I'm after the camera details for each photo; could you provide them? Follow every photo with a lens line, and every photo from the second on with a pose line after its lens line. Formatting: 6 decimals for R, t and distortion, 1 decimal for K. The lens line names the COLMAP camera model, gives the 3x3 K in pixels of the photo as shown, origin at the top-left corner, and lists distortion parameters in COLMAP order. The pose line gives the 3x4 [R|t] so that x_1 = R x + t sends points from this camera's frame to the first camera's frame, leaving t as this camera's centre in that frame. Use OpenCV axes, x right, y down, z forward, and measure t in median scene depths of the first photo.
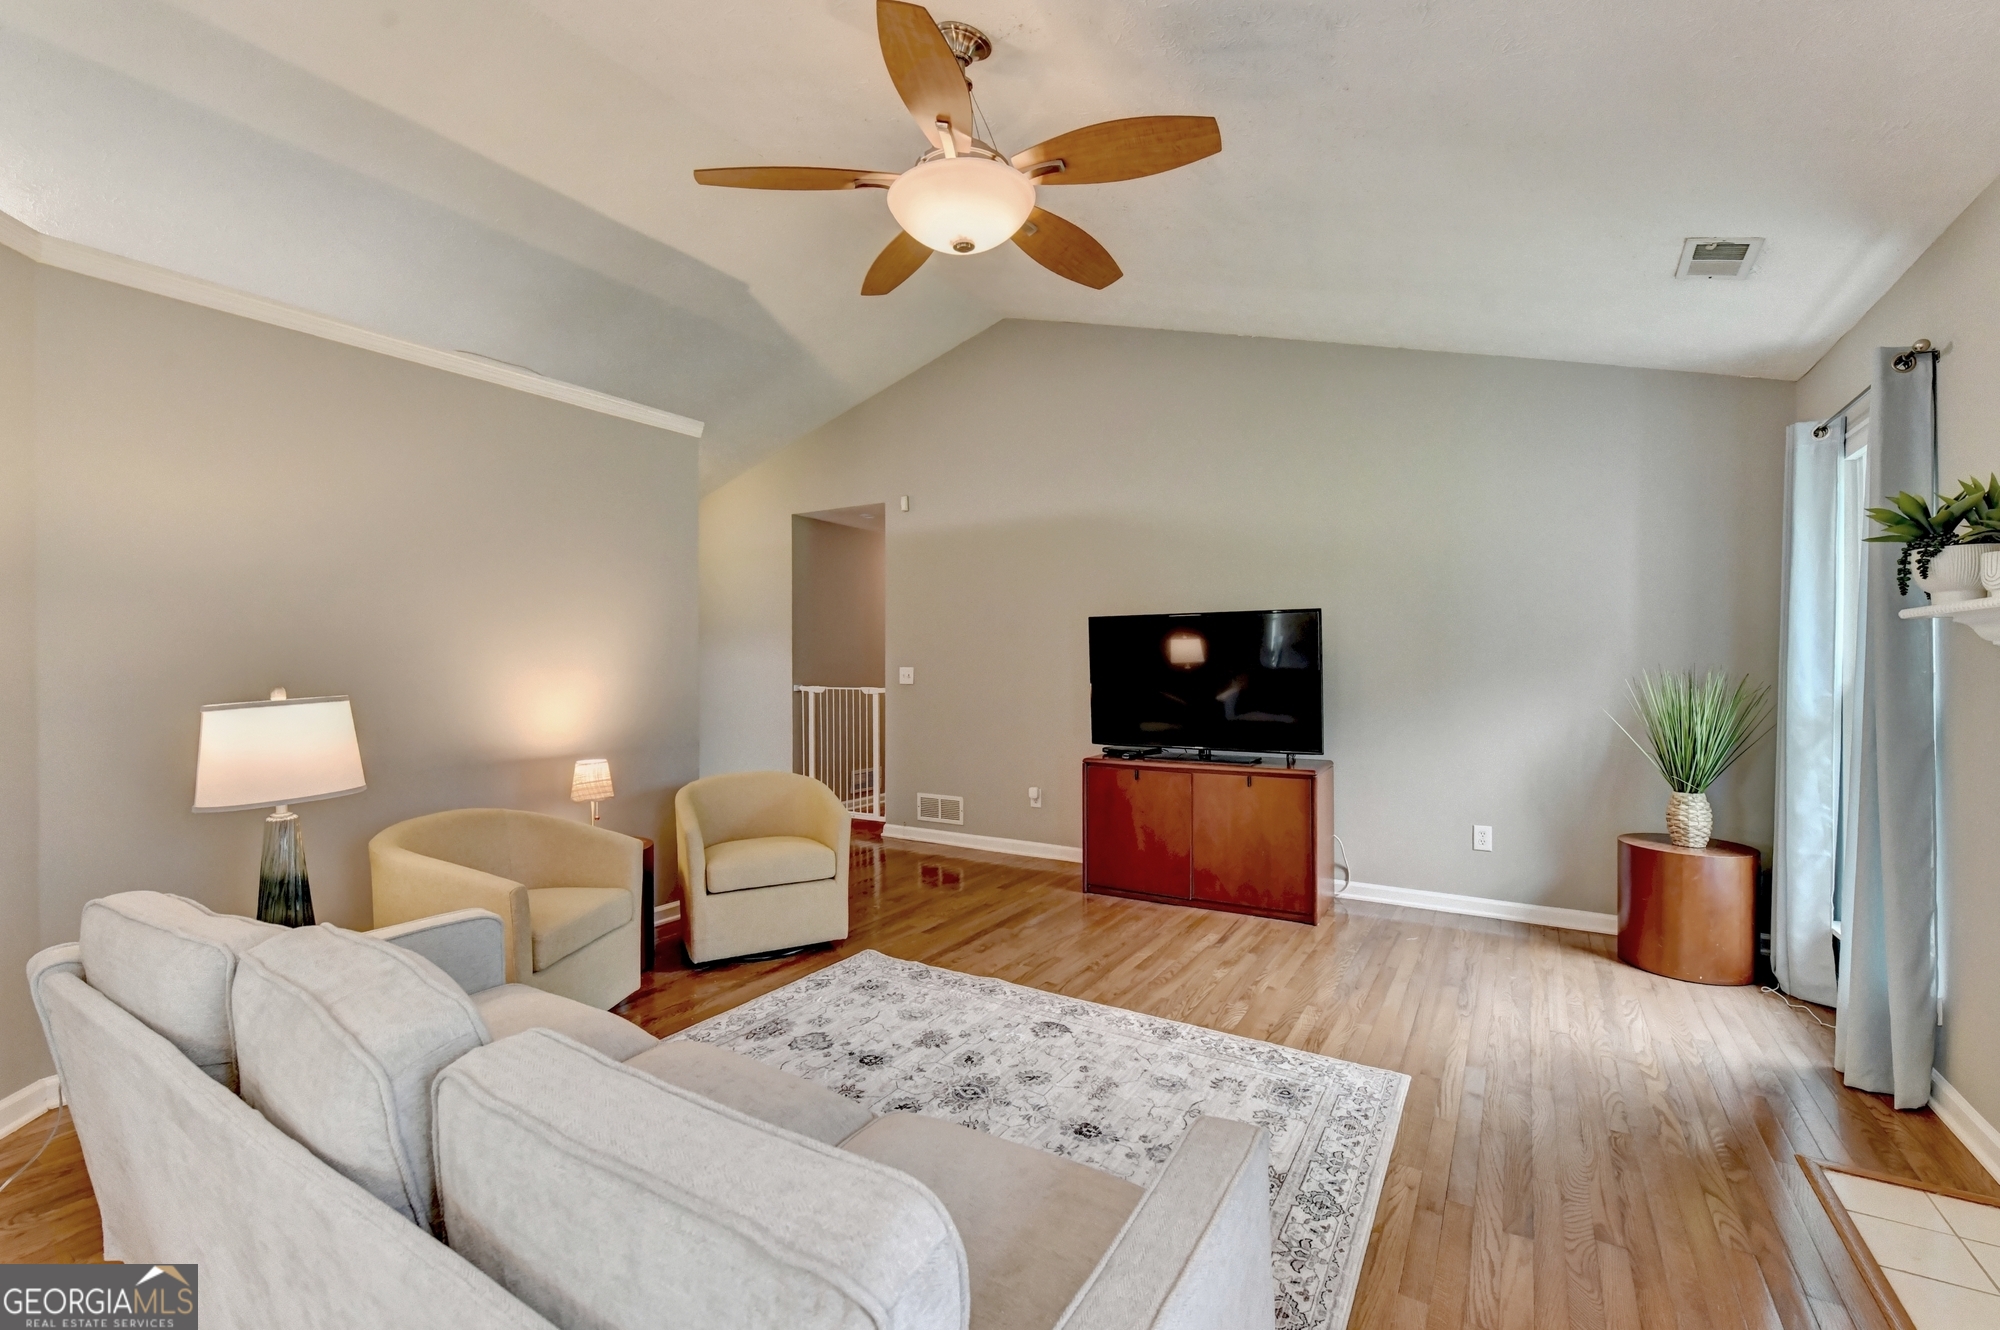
lens RADIAL K [[826.5, 0, 1000.9], [0, 826.5, 656.4], [0, 0, 1]] dist [-0.003489, -0.000125]
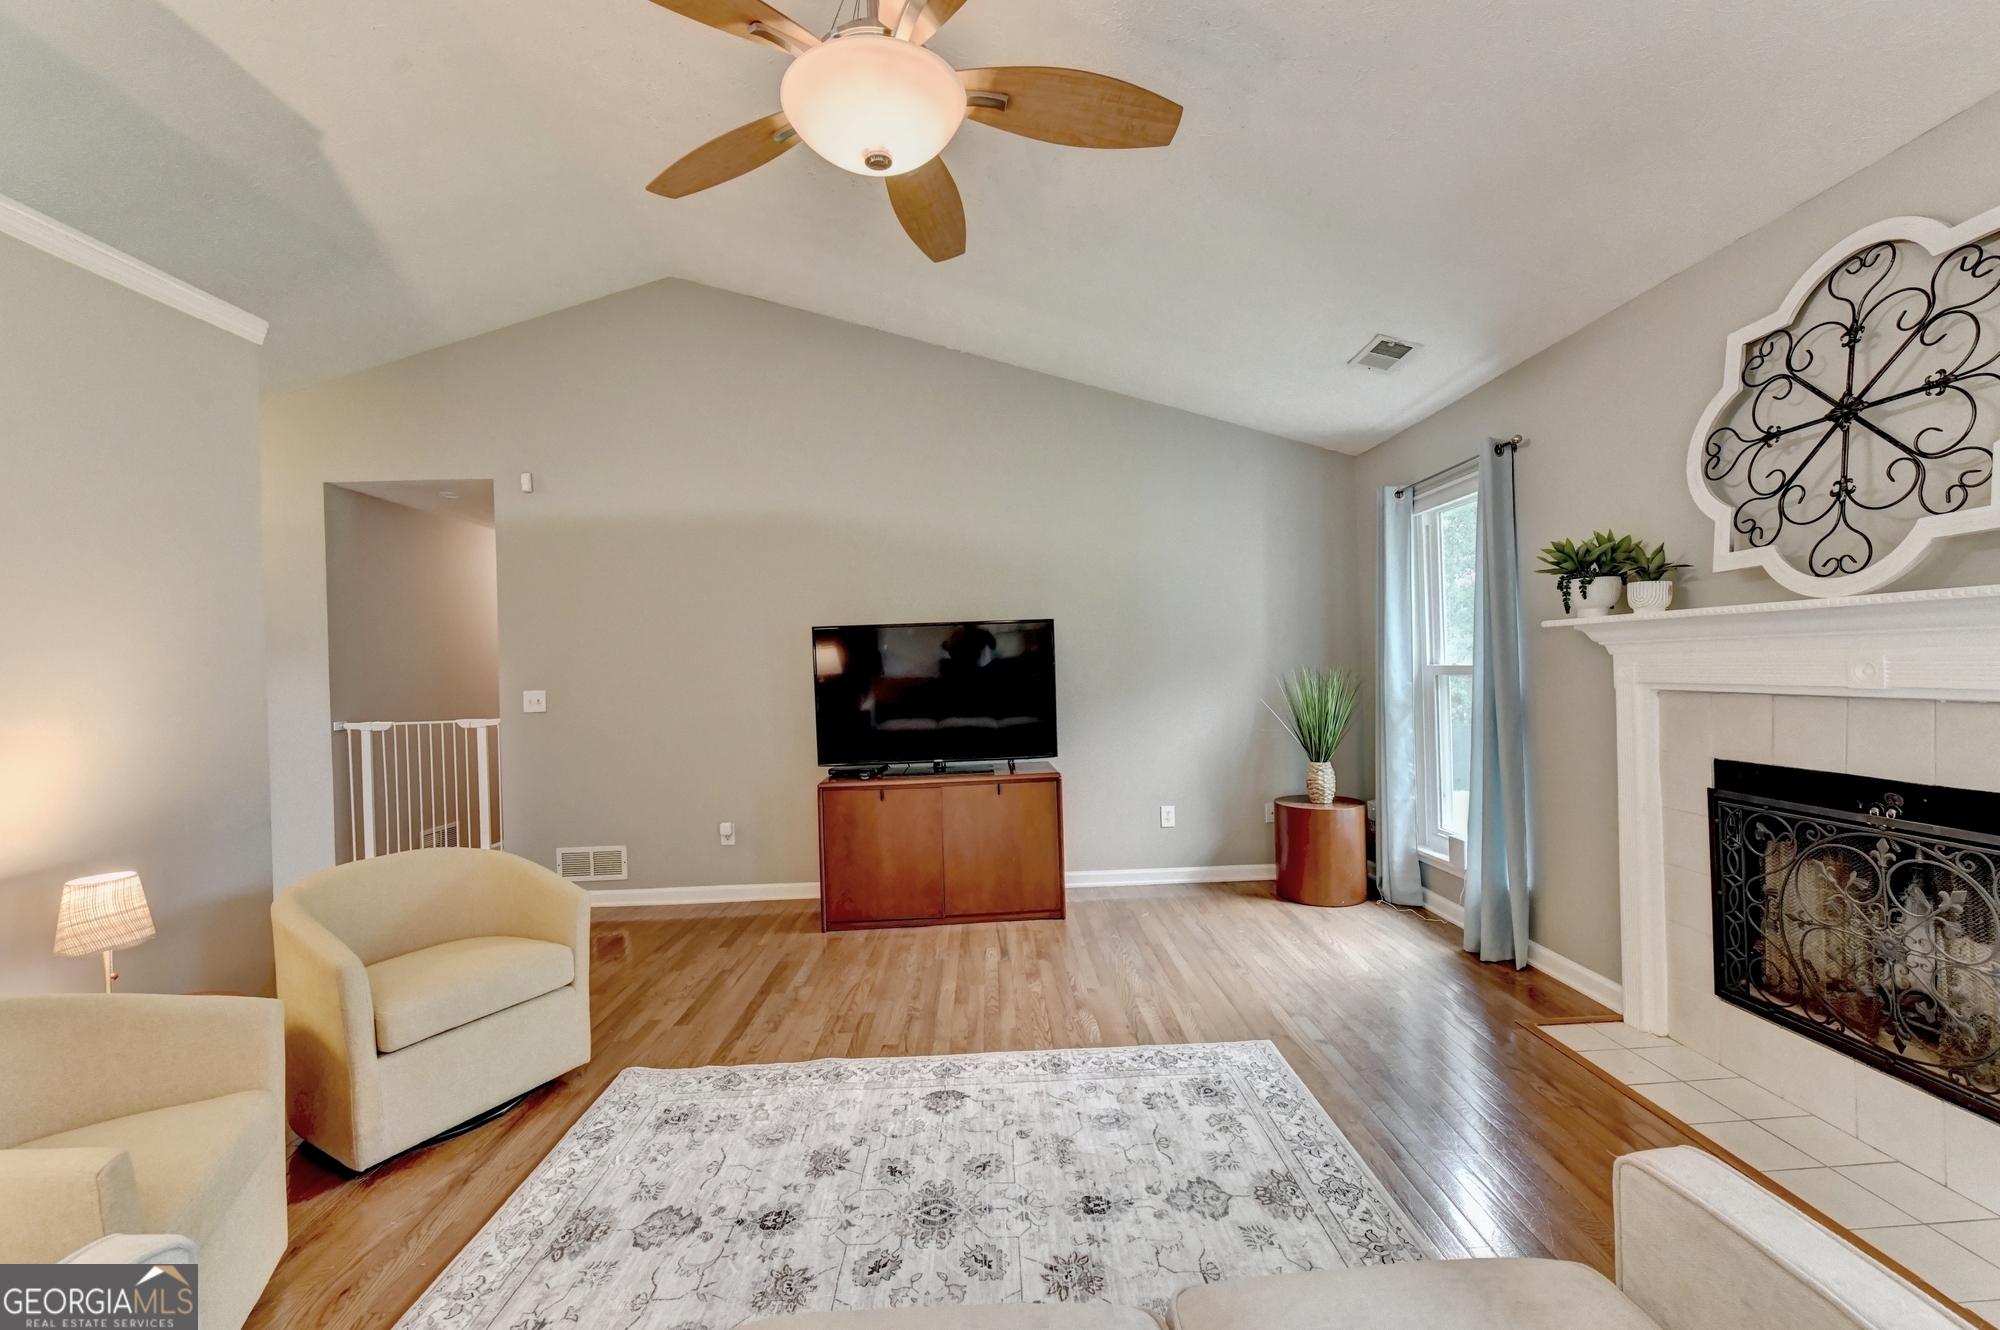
lens RADIAL K [[799.9, 0, 995.5], [0, 799.9, 663.8], [0, 0, 1]] dist [-0.006681, -0.000015]
pose [[0.837736, -0.021969, 0.545634, -0.282468], [0.024997, 0.999686, 0.001871, -0.005467], [-0.545503, 0.012072, 0.838022, 0.217815]]
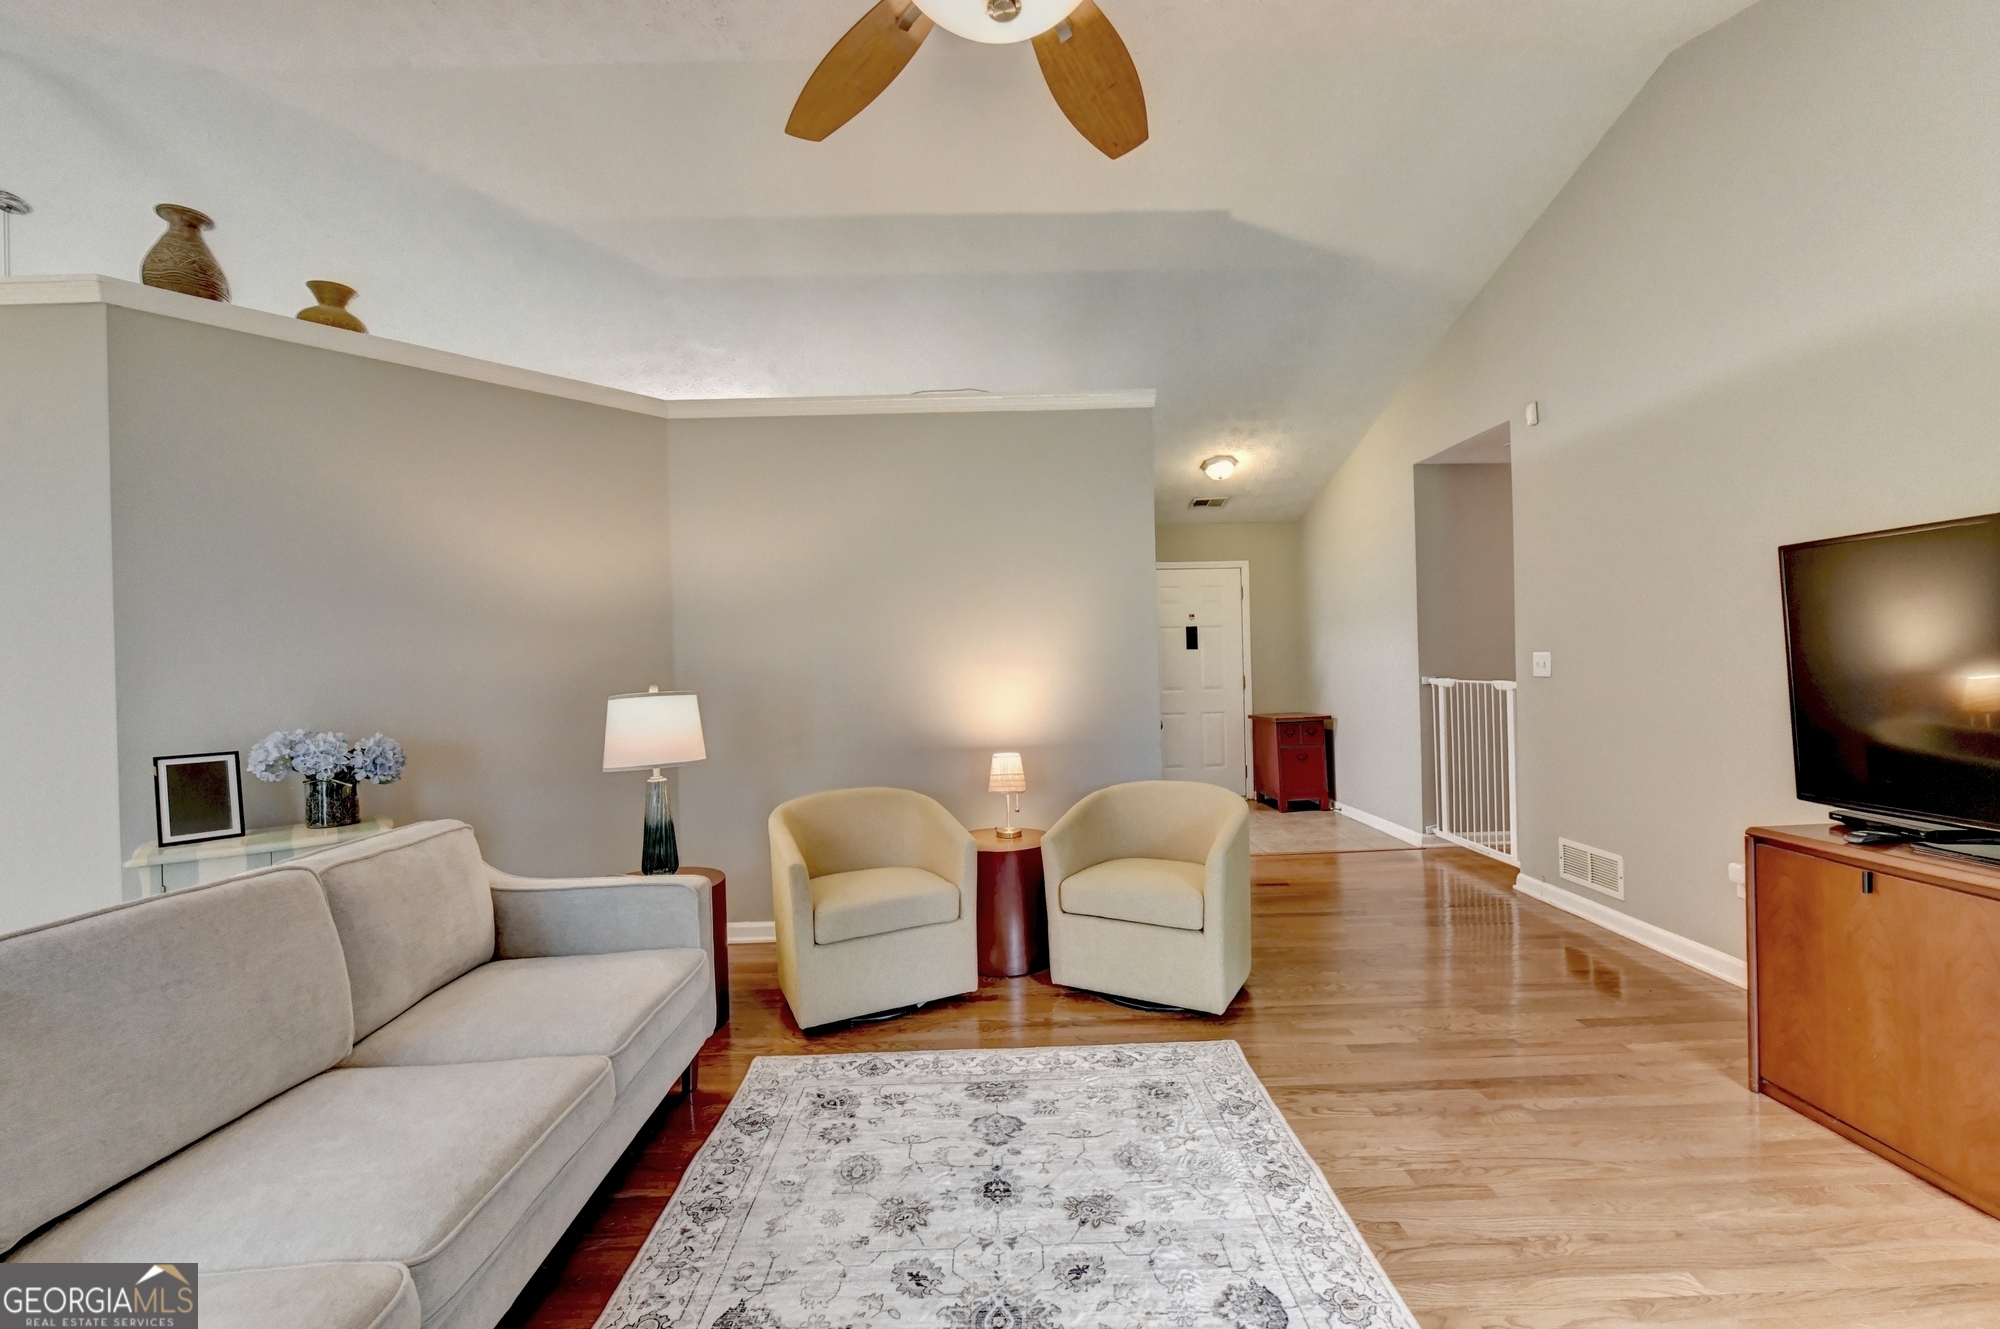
lens RADIAL K [[791.9, 0, 1018.4], [0, 791.9, 663.2], [0, 0, 1]] dist [-0.014026, 0.000047]
pose [[0.547889, -0.009459, -0.836497, 0.343455], [0.029691, 0.999526, 0.008145, 0.006894], [0.836024, -0.029299, 0.547911, 0.488185]]
